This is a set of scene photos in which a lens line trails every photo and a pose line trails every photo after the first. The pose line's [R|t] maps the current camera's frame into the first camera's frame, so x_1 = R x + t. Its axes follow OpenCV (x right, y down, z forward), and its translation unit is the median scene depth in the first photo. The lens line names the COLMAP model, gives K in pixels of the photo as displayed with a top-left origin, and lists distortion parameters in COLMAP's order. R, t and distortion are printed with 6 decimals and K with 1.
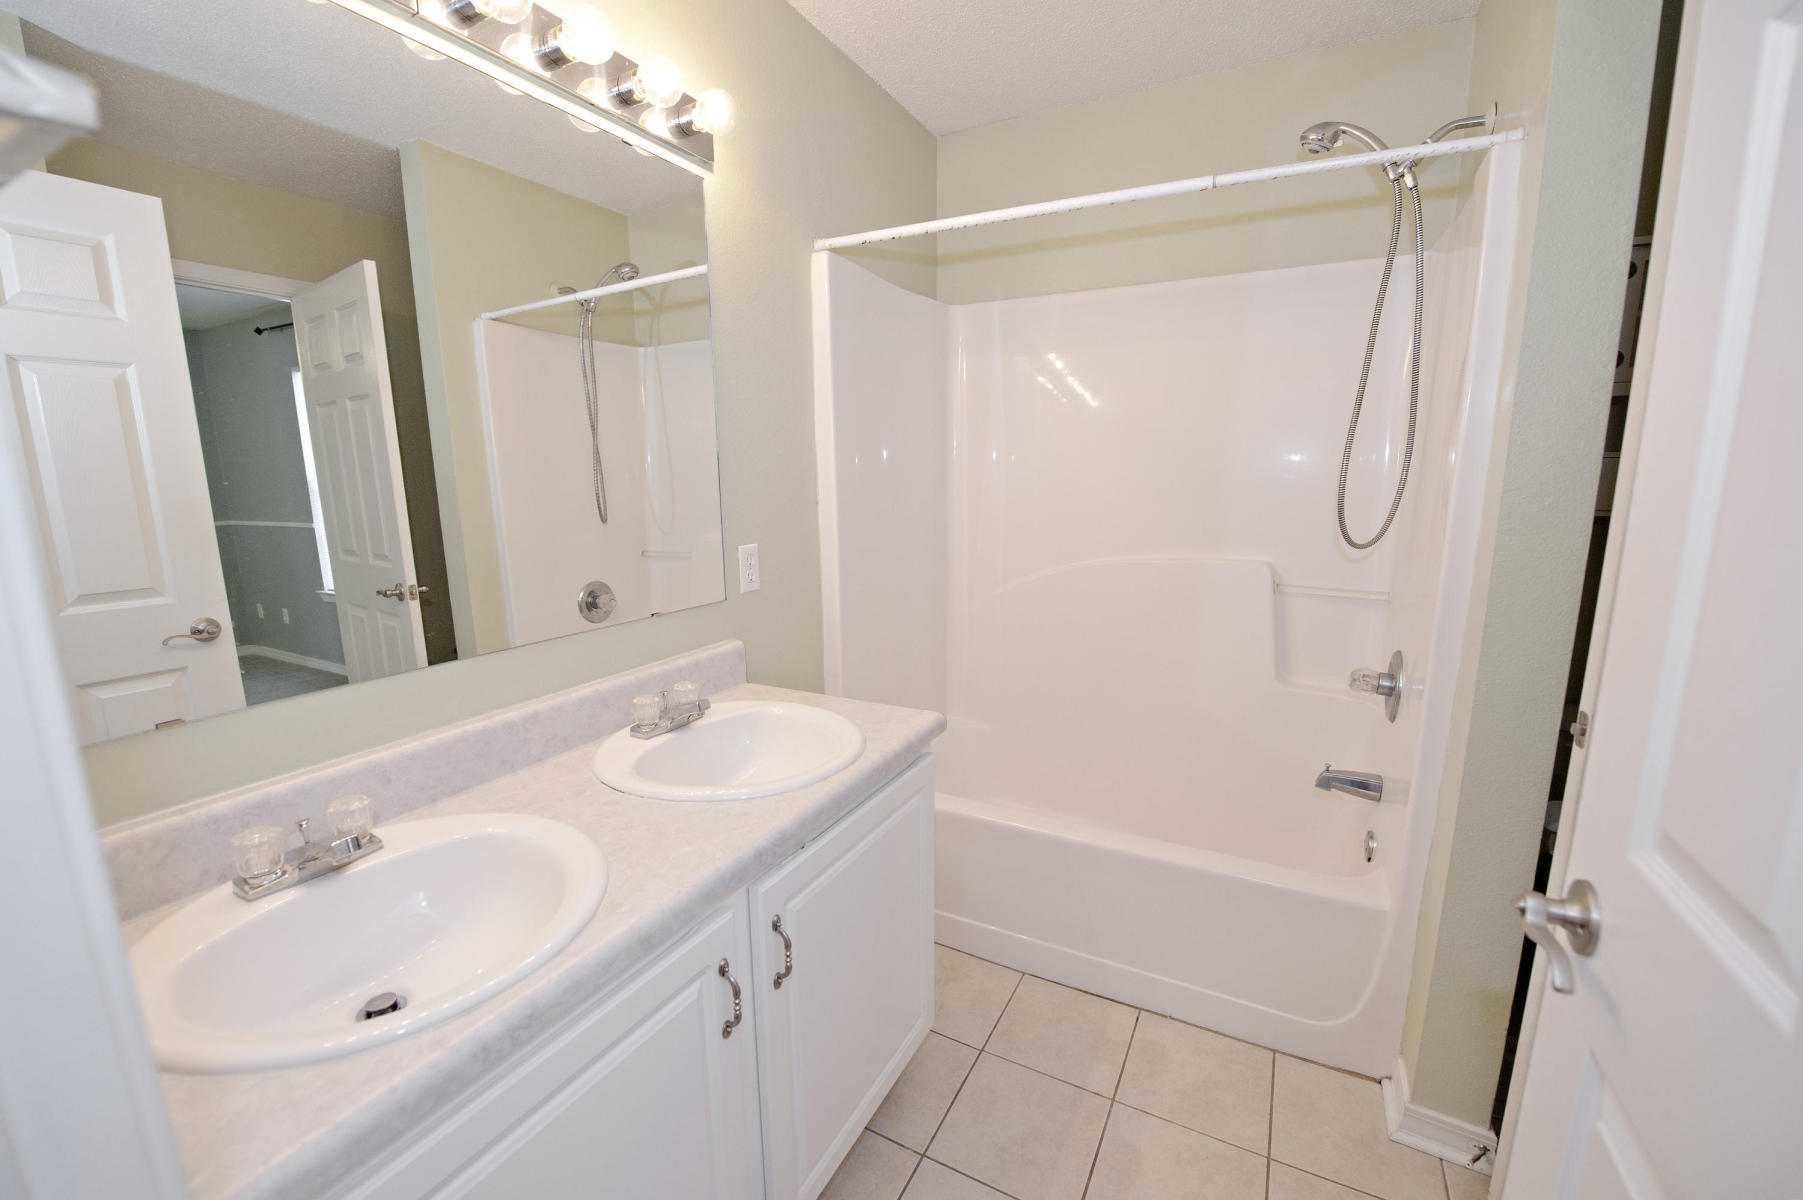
lens RADIAL K [[723.7, 0, 911.5], [0, 723.7, 607.9], [0, 0, 1]] dist [-0.012207, -0.005458]
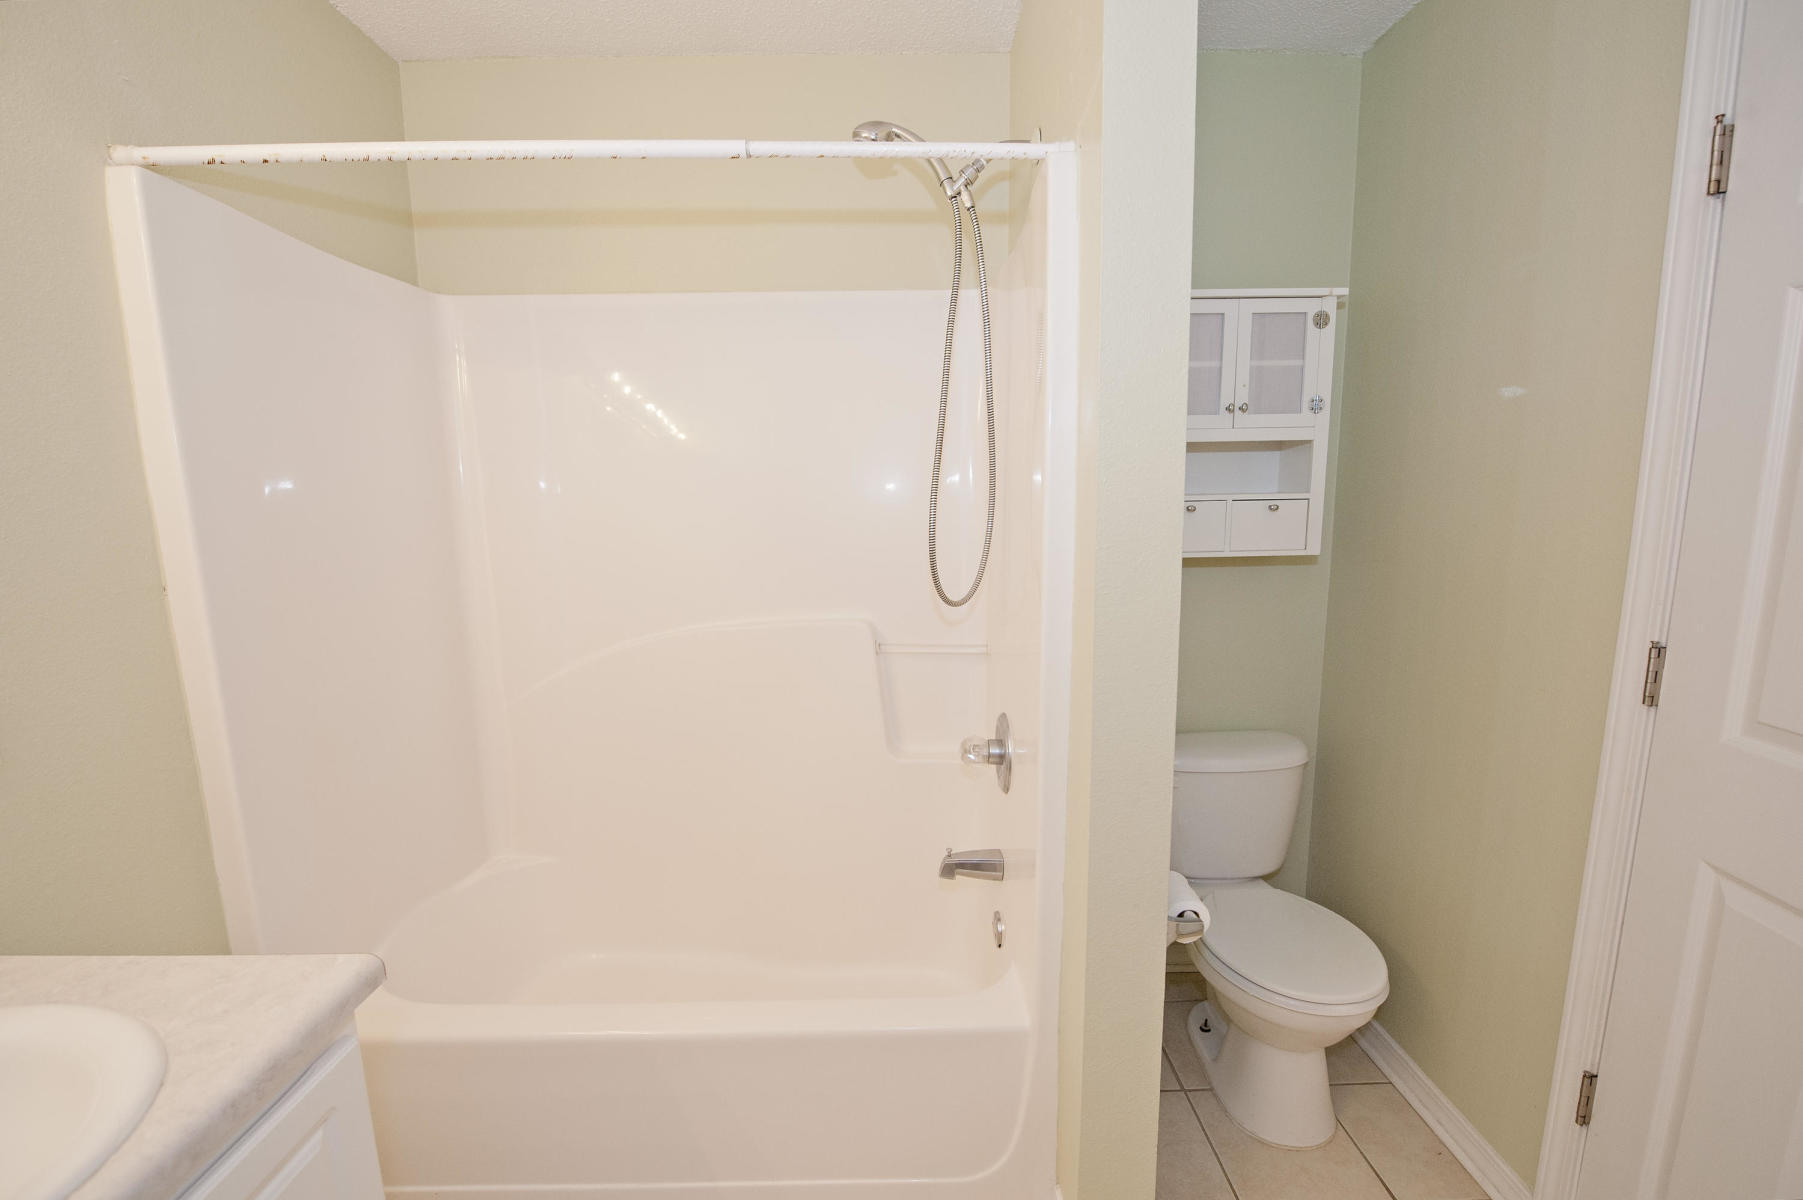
lens RADIAL K [[723.7, 0, 911.5], [0, 723.7, 607.9], [0, 0, 1]] dist [-0.012207, -0.005458]
pose [[0.875623, -0.077313, 0.476767, 0.145248], [0.097723, 0.995049, -0.018119, -0.068095], [-0.473005, 0.062457, 0.878843, 0.235849]]
